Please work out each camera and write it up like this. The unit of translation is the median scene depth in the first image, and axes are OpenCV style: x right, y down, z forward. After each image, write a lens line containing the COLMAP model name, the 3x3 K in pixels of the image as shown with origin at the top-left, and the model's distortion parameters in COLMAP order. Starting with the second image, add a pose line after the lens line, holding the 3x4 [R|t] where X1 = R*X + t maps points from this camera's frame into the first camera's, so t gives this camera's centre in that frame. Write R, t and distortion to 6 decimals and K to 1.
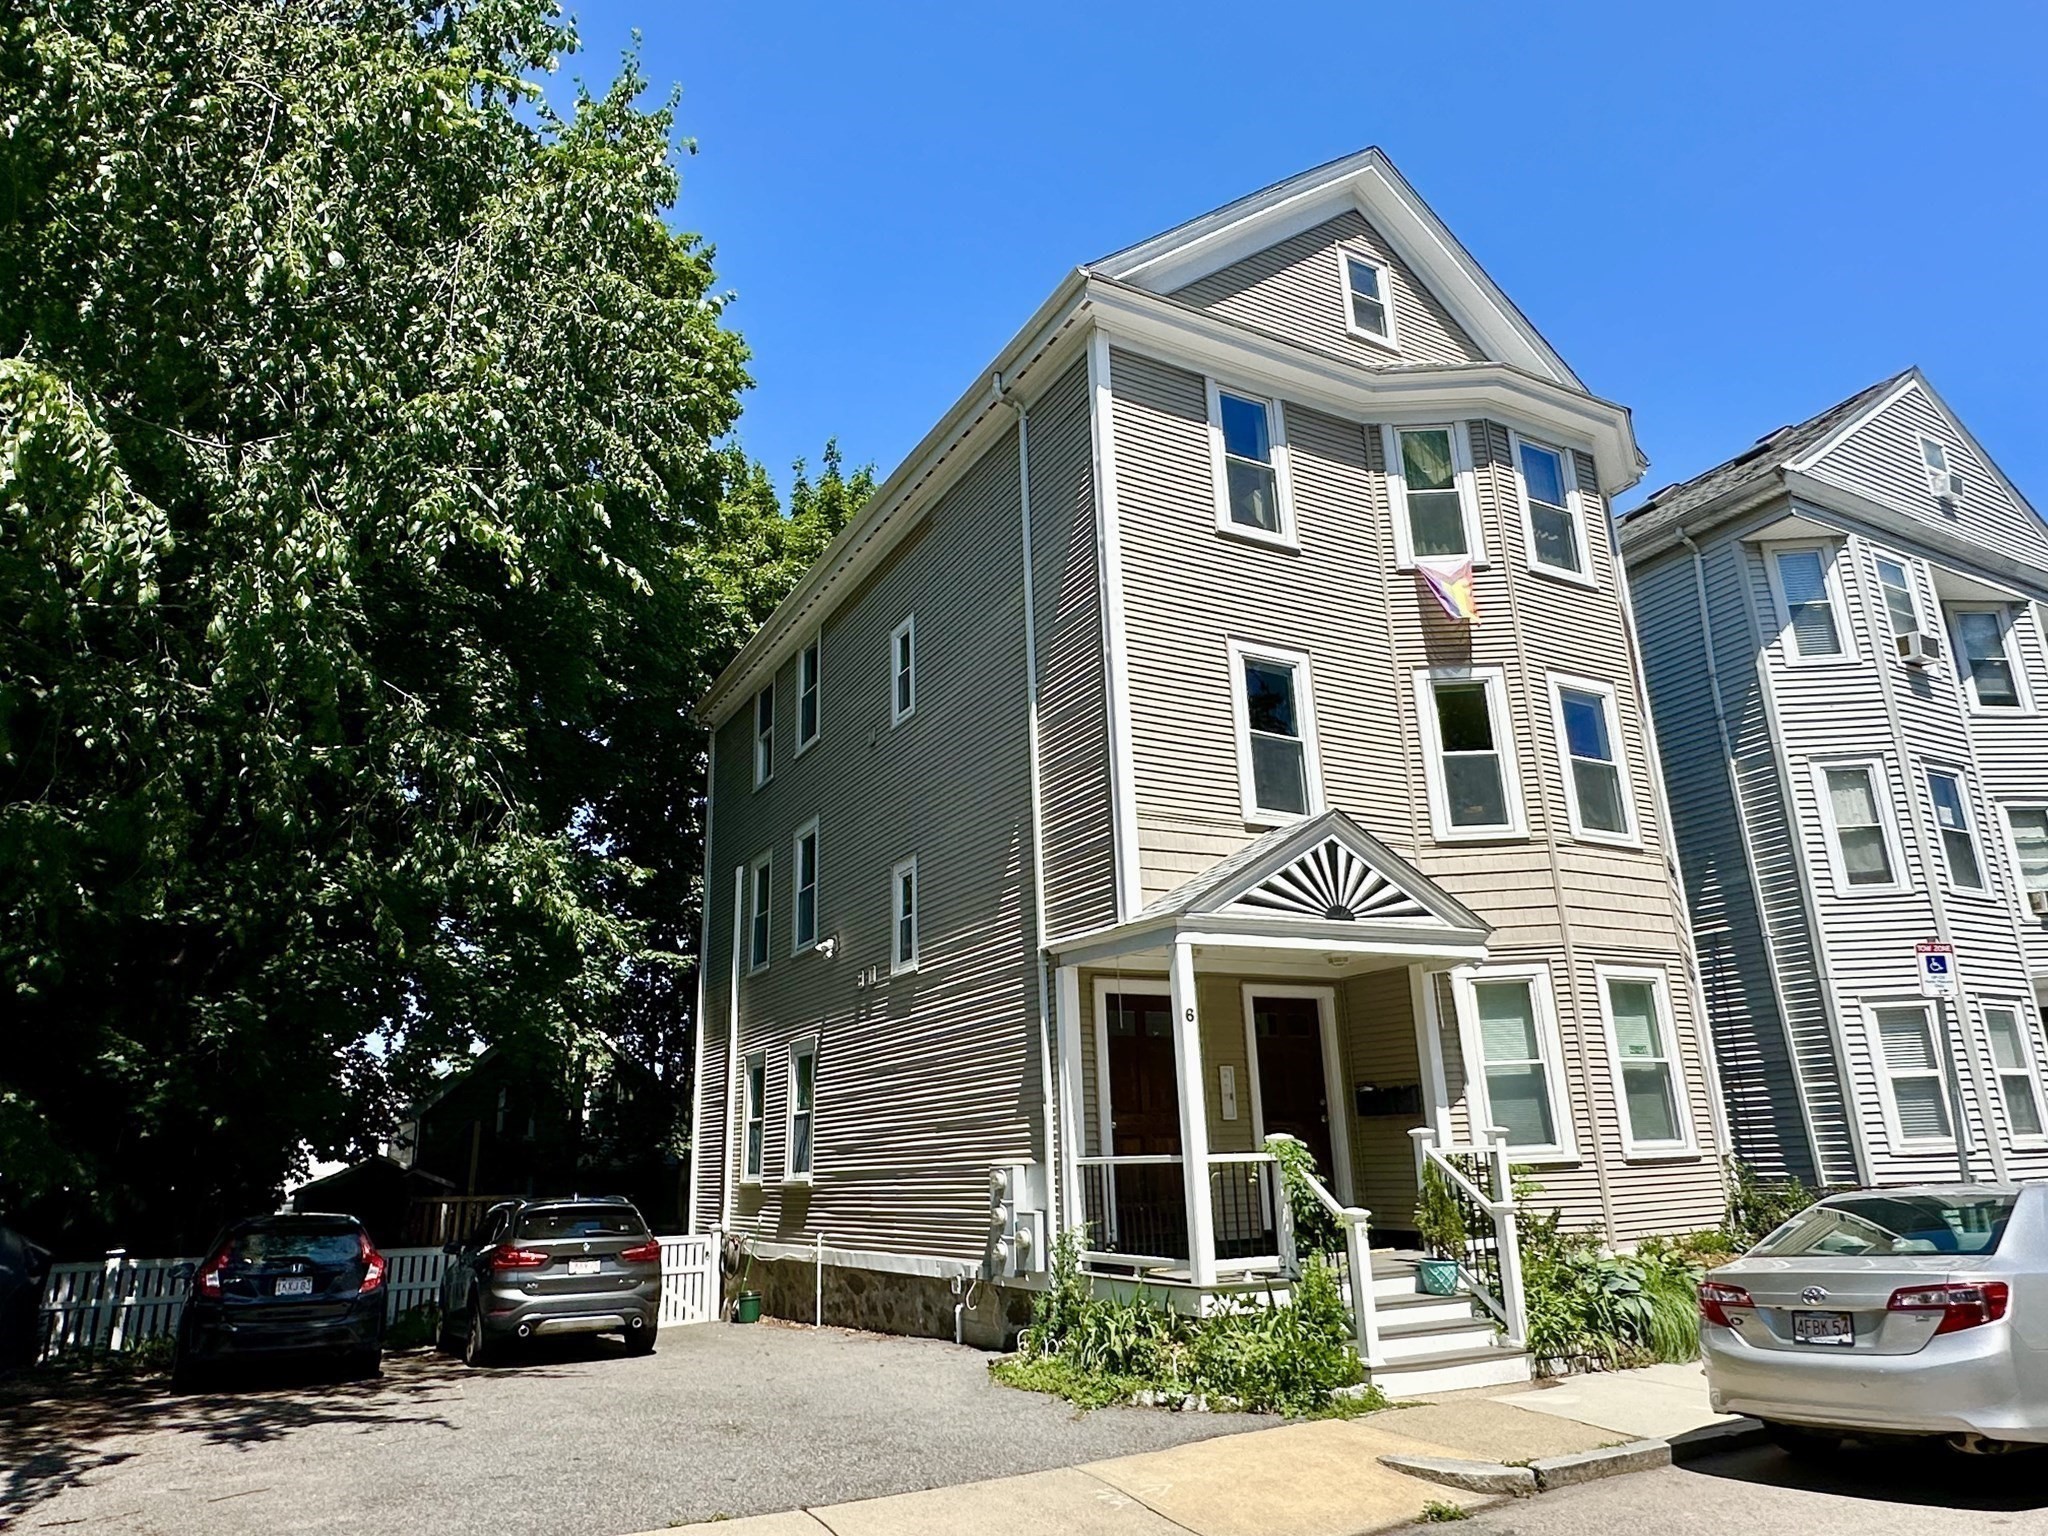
lens RADIAL K [[1290.1, 0, 1024.2], [0, 1290.1, 778.1], [0, 0, 1]] dist [0.001134, 0.001973]
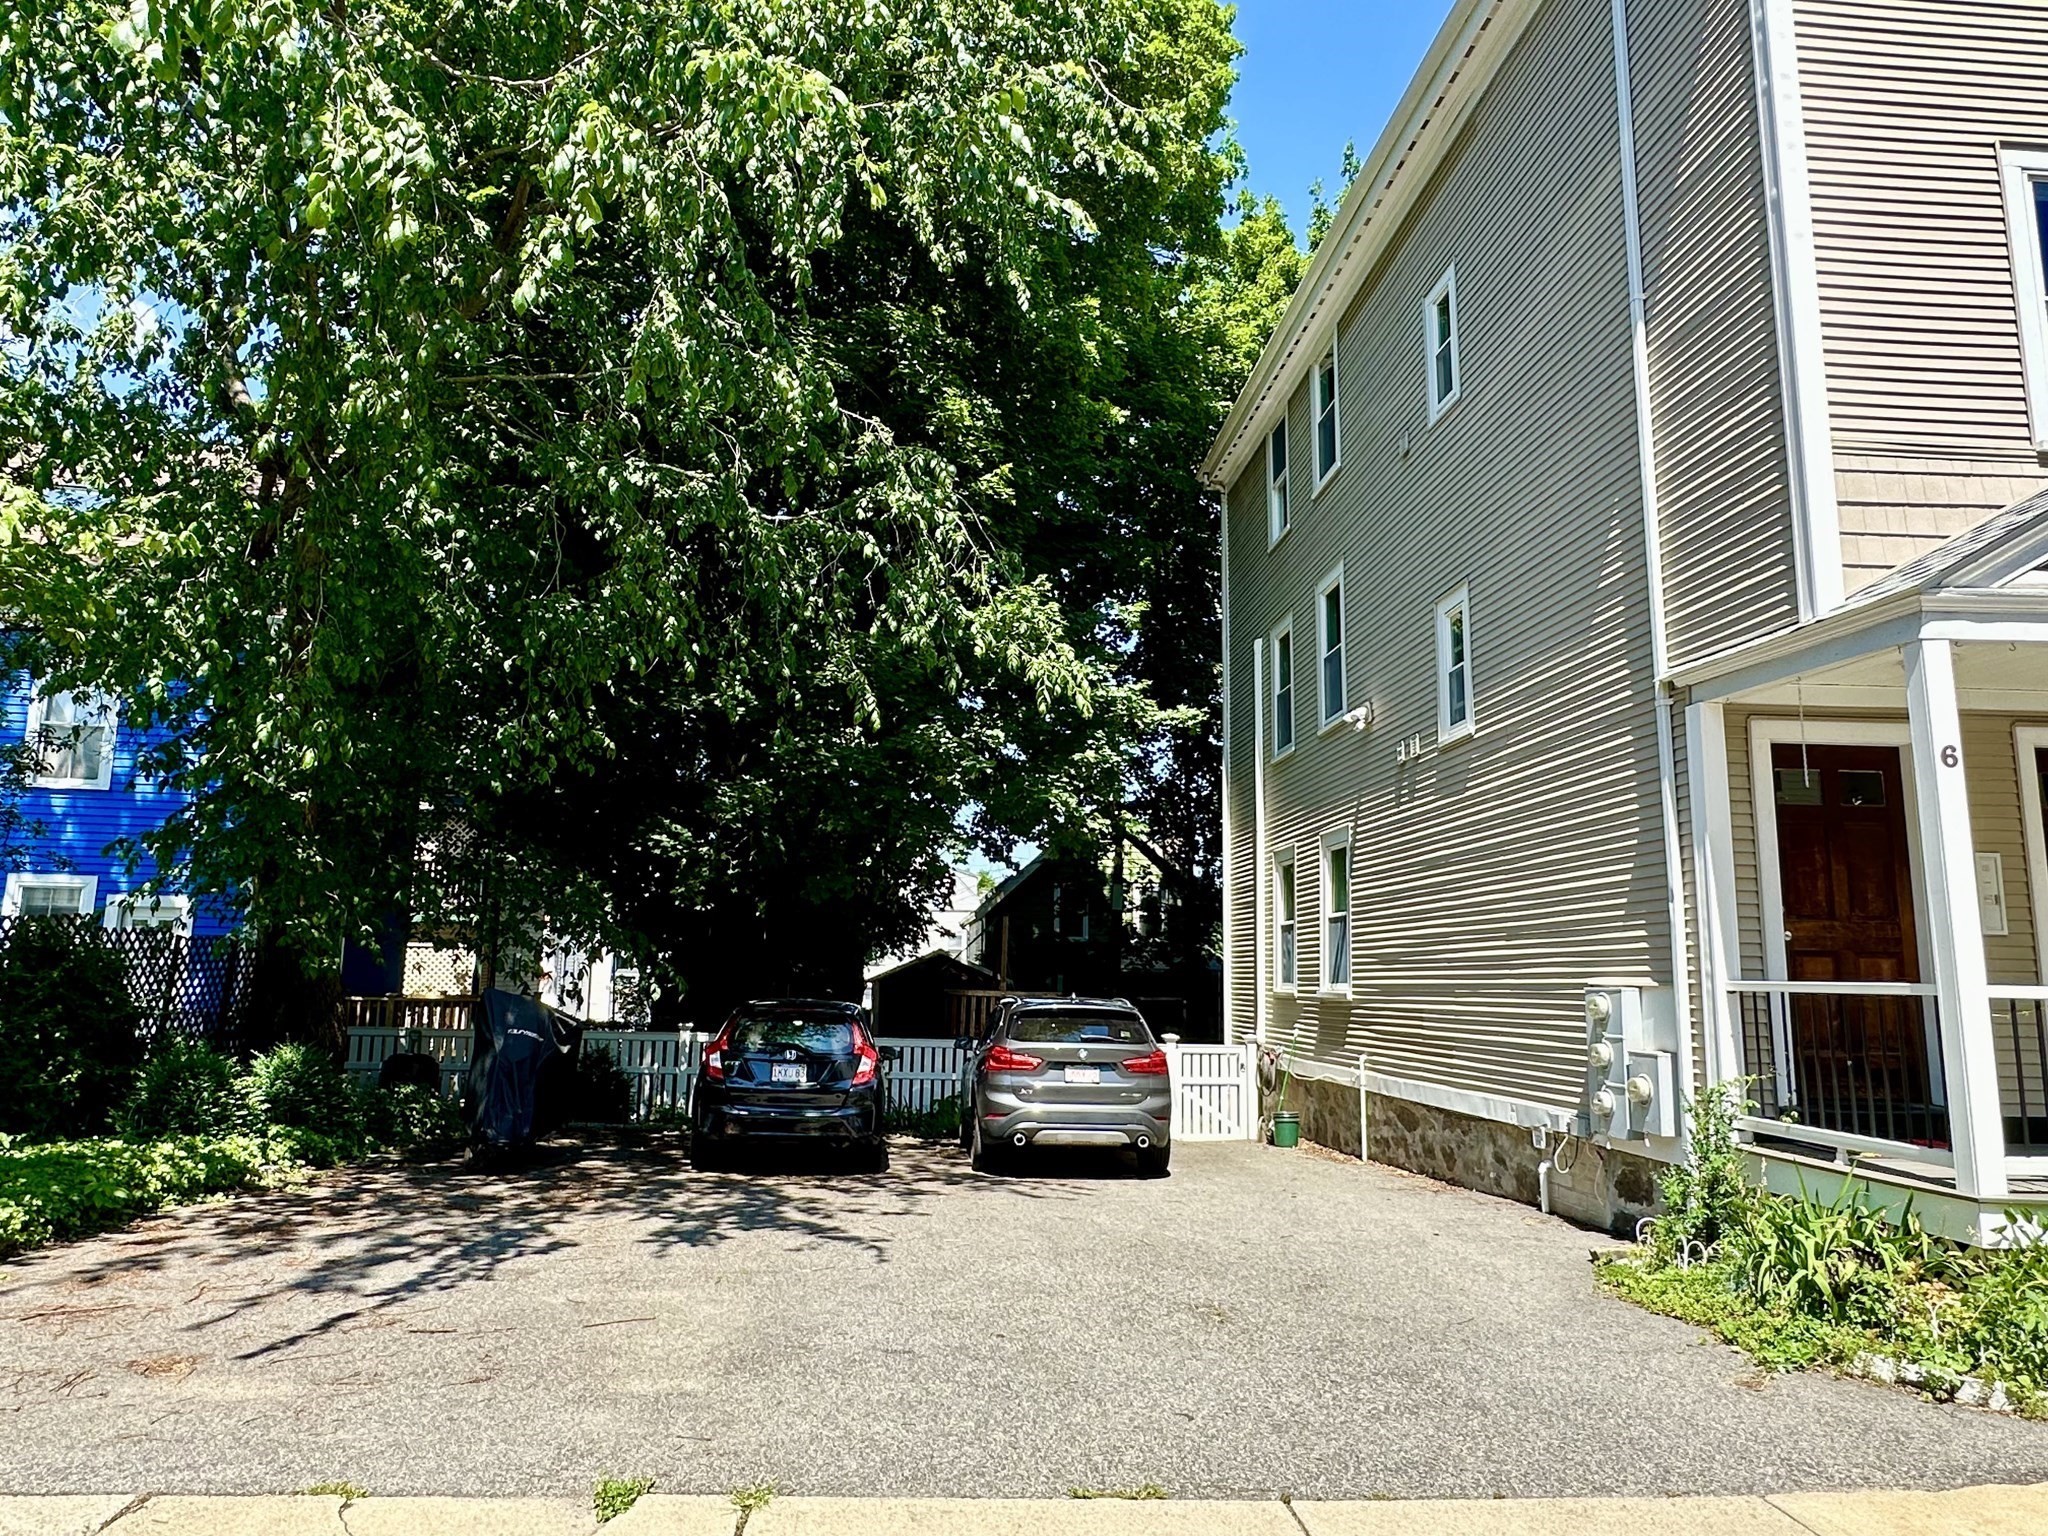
lens RADIAL K [[1290.1, 0, 1024.2], [0, 1290.1, 778.1], [0, 0, 1]] dist [0.001134, 0.001973]
pose [[0.910445, -0.018087, -0.413234, -0.011905], [0.075366, 0.989574, 0.122735, 0.074036], [0.406706, -0.142888, 0.902316, 0.240651]]
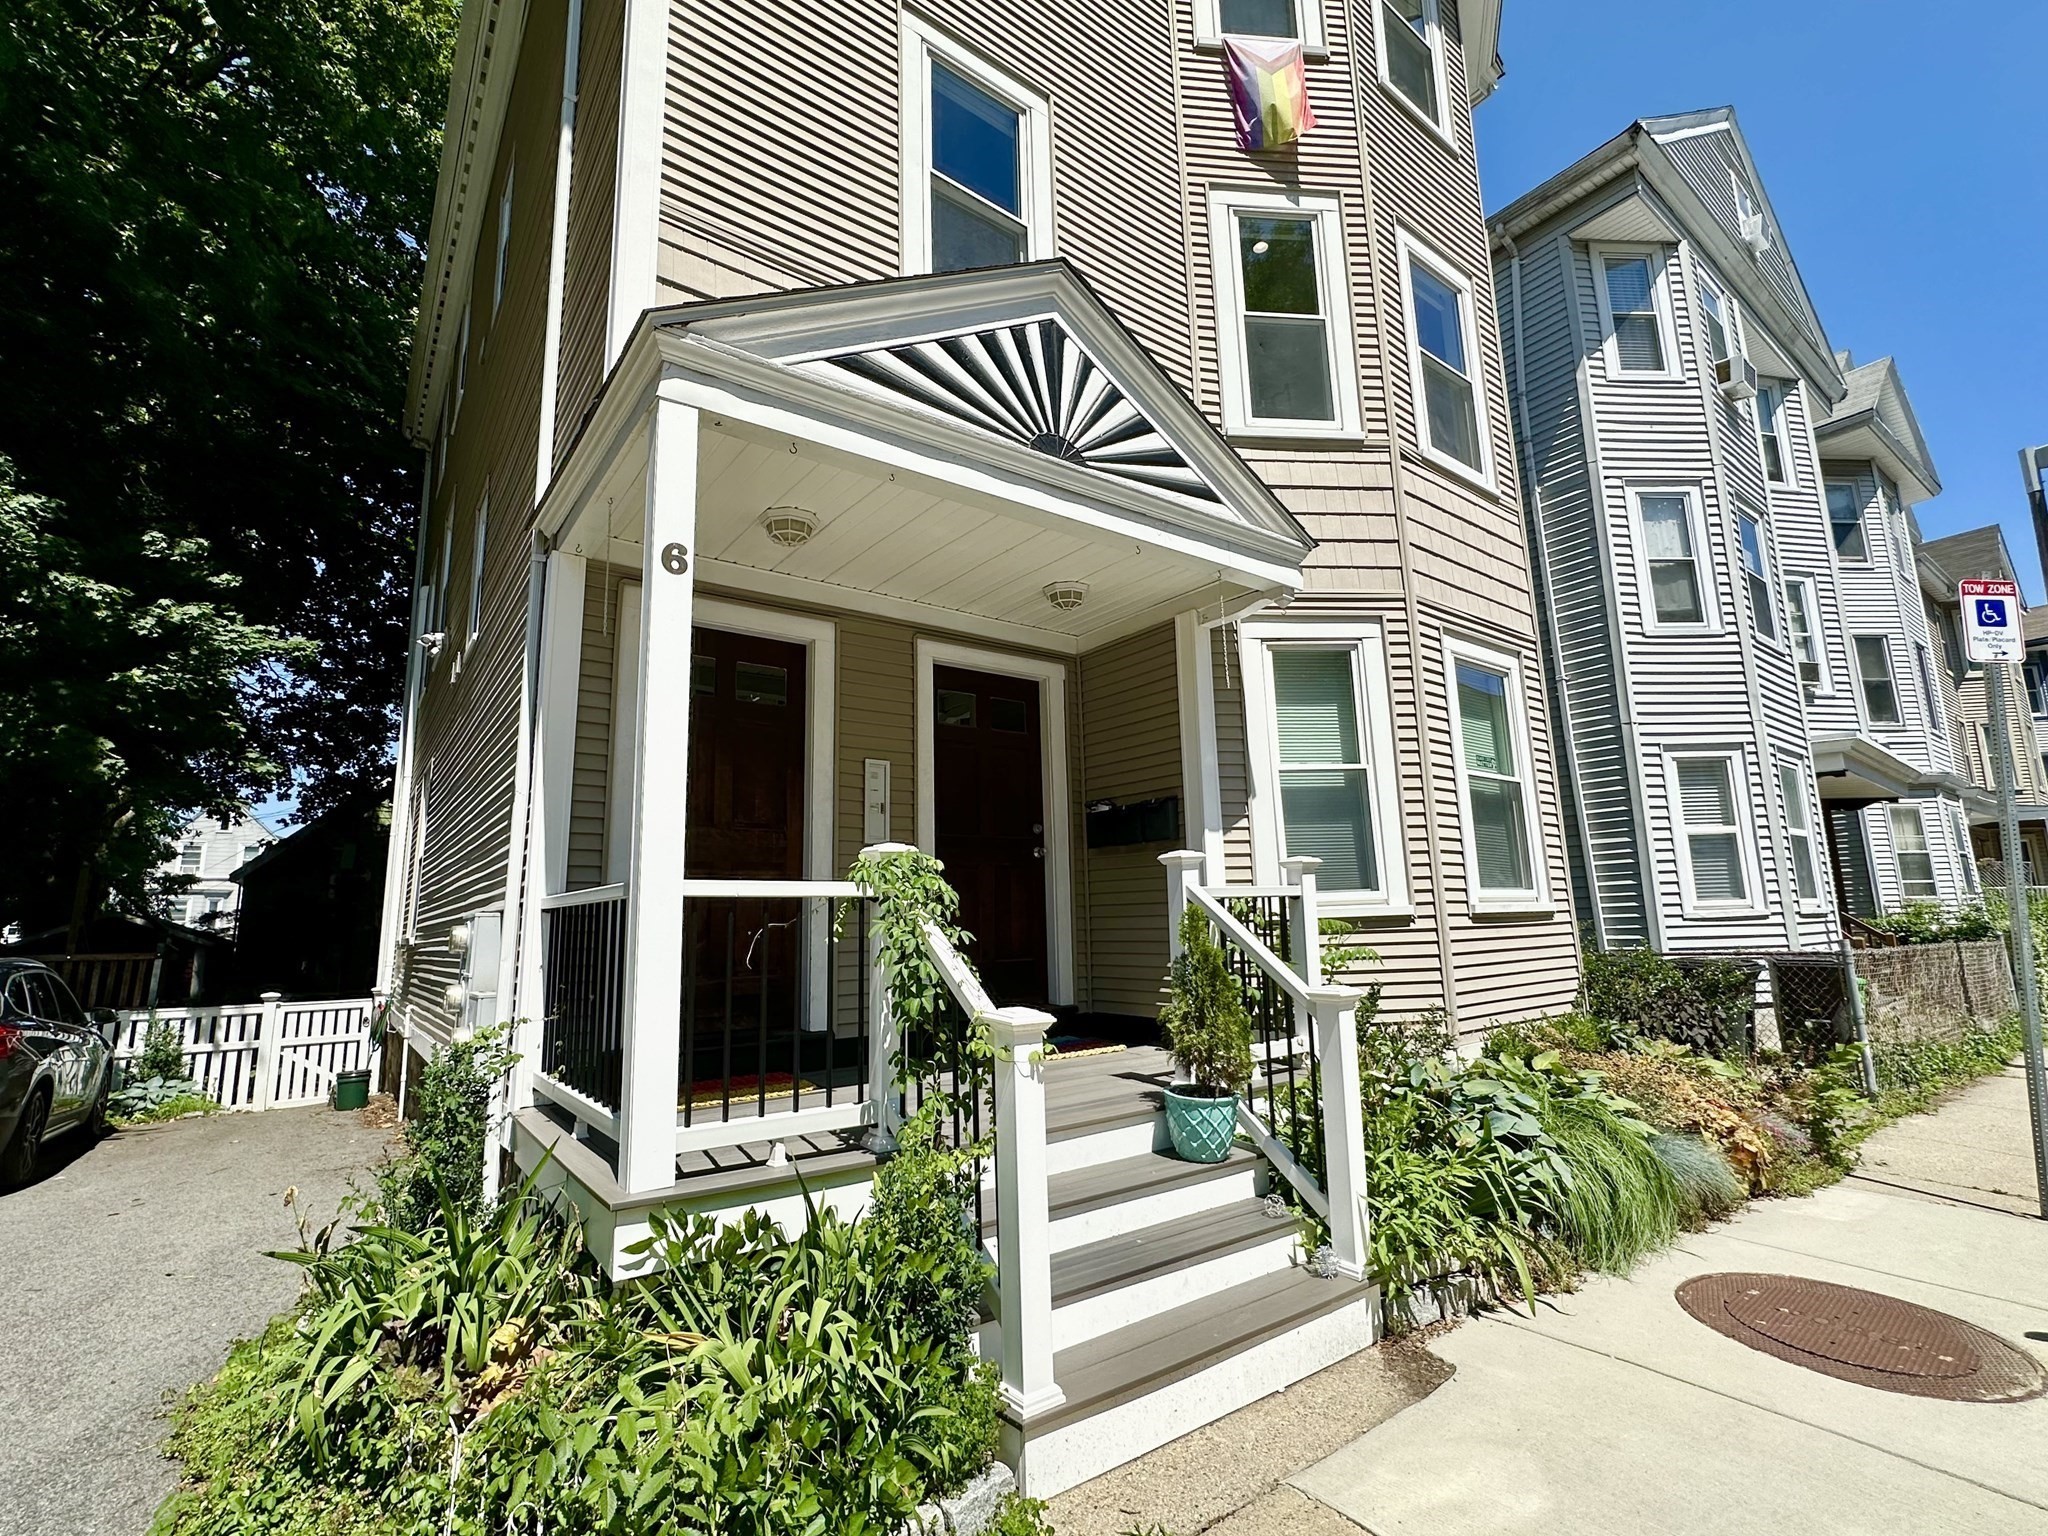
lens RADIAL K [[921.2, 0, 1022.0], [0, 921.2, 774.3], [0, 0, 1]] dist [-0.001266, 0.000590]
pose [[0.990734, 0.030218, 0.132411, 0.170143], [-0.045942, 0.992026, 0.117360, 0.178474], [-0.127809, -0.122355, 0.984223, 0.568878]]
